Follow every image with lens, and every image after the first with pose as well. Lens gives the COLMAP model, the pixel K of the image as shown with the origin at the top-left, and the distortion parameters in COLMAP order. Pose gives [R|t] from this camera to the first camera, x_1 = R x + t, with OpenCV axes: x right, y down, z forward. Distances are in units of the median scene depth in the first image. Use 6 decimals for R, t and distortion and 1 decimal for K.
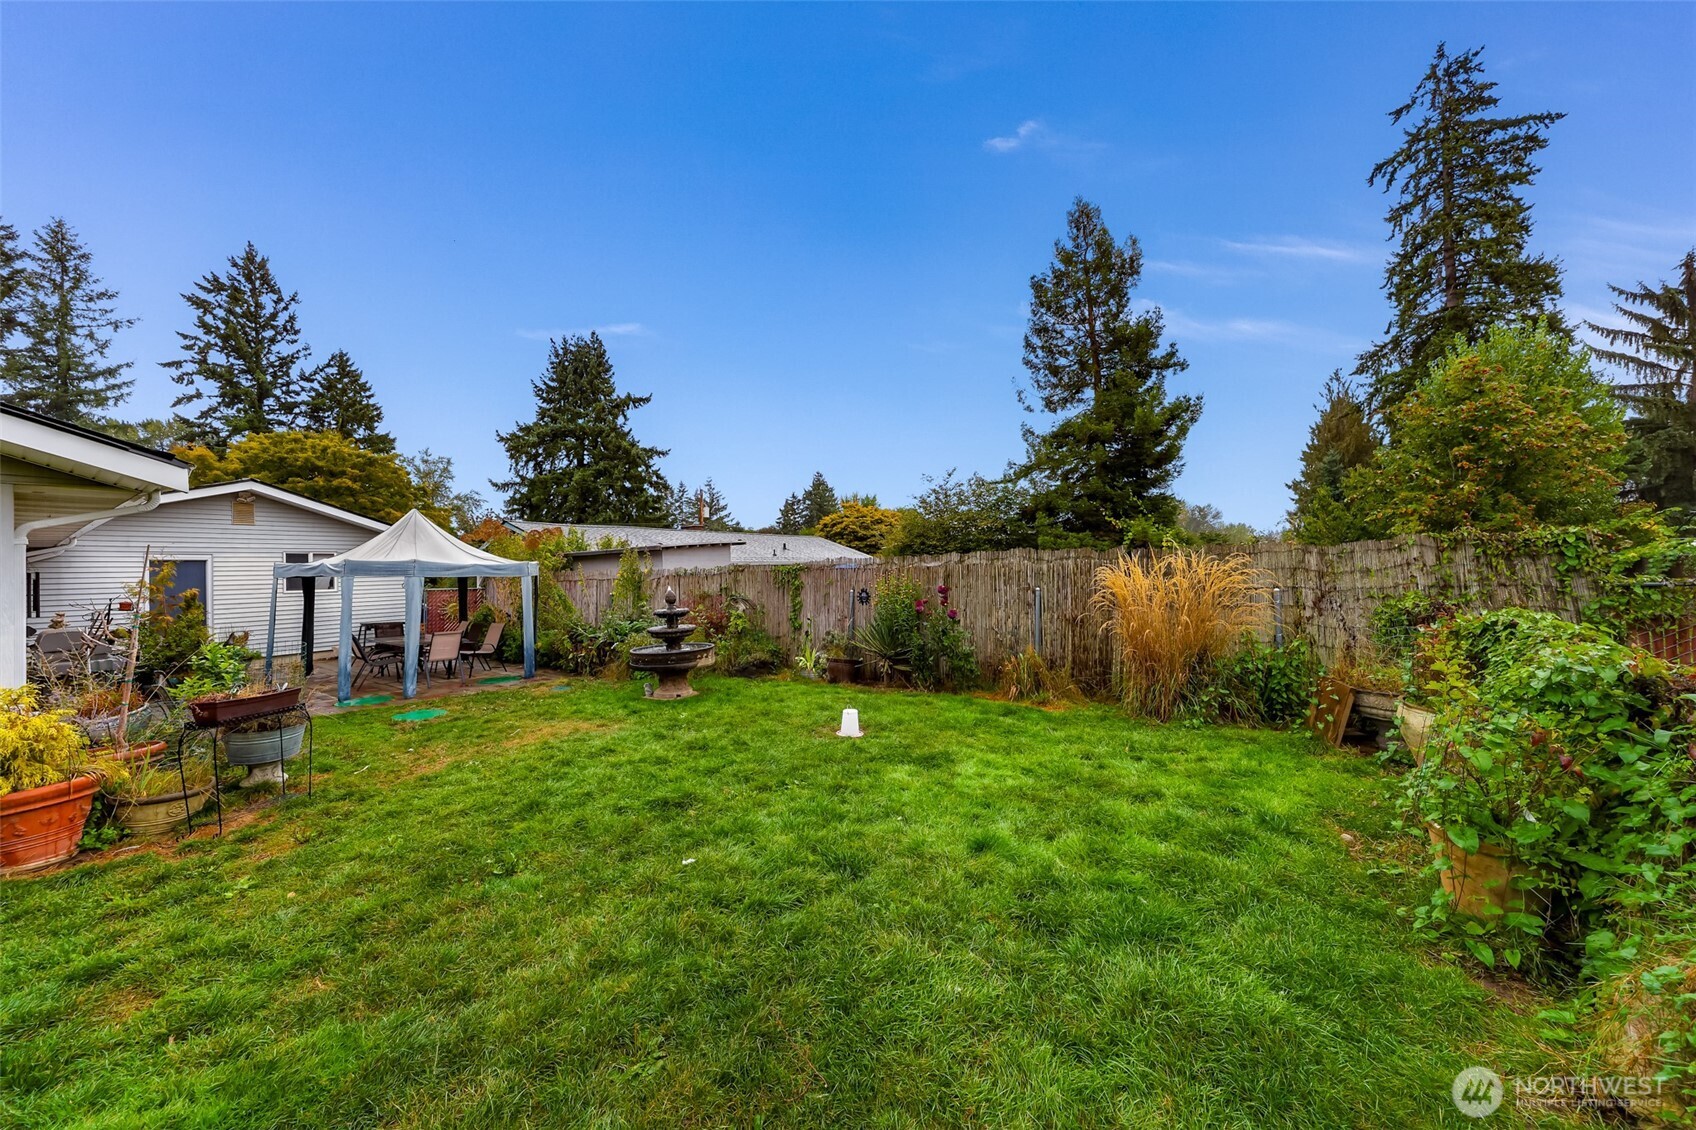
lens RADIAL K [[577.8, 0, 839.8], [0, 577.8, 562.8], [0, 0, 1]] dist [0.004221, 0.000019]
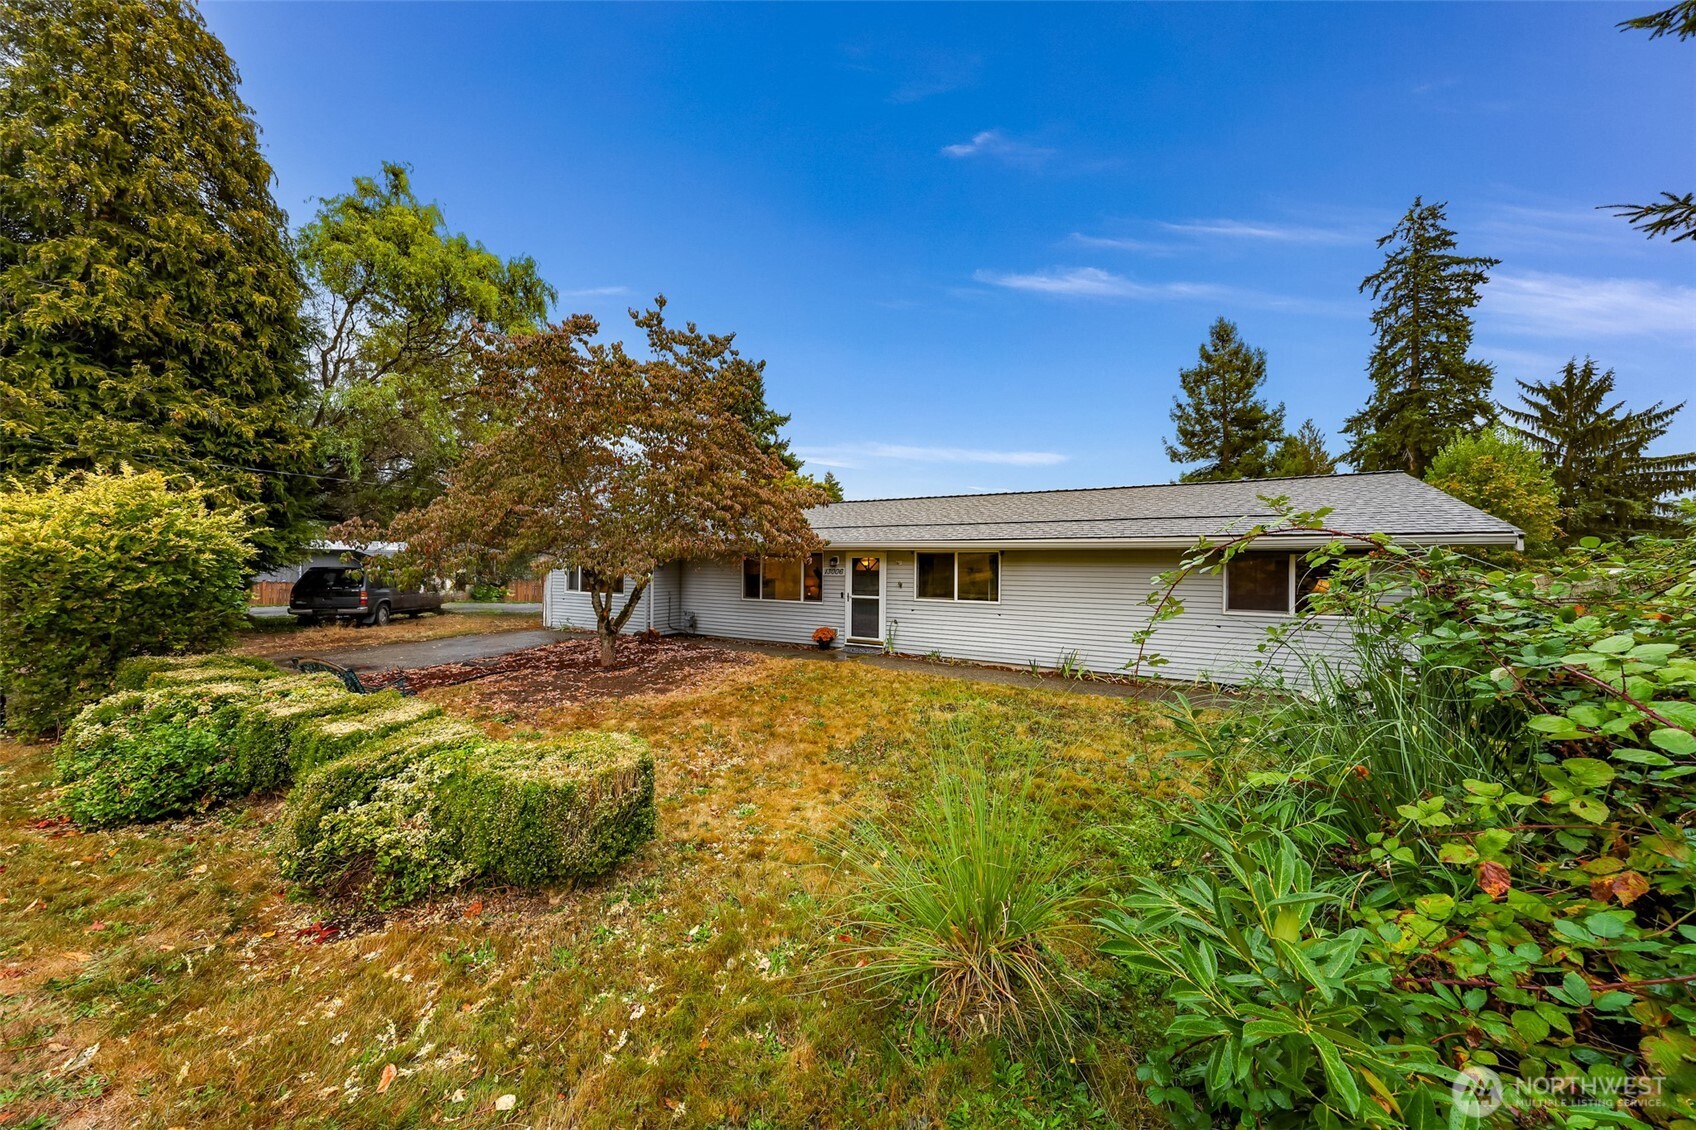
lens RADIAL K [[547.3, 0, 848.0], [0, 547.3, 565.0], [0, 0, 1]] dist [0.000528, 0.000026]
pose [[0.995938, 0.032720, 0.083891, -0.320561], [-0.034086, 0.999308, 0.014899, -0.000661], [-0.083345, -0.017698, 0.996364, -0.155725]]
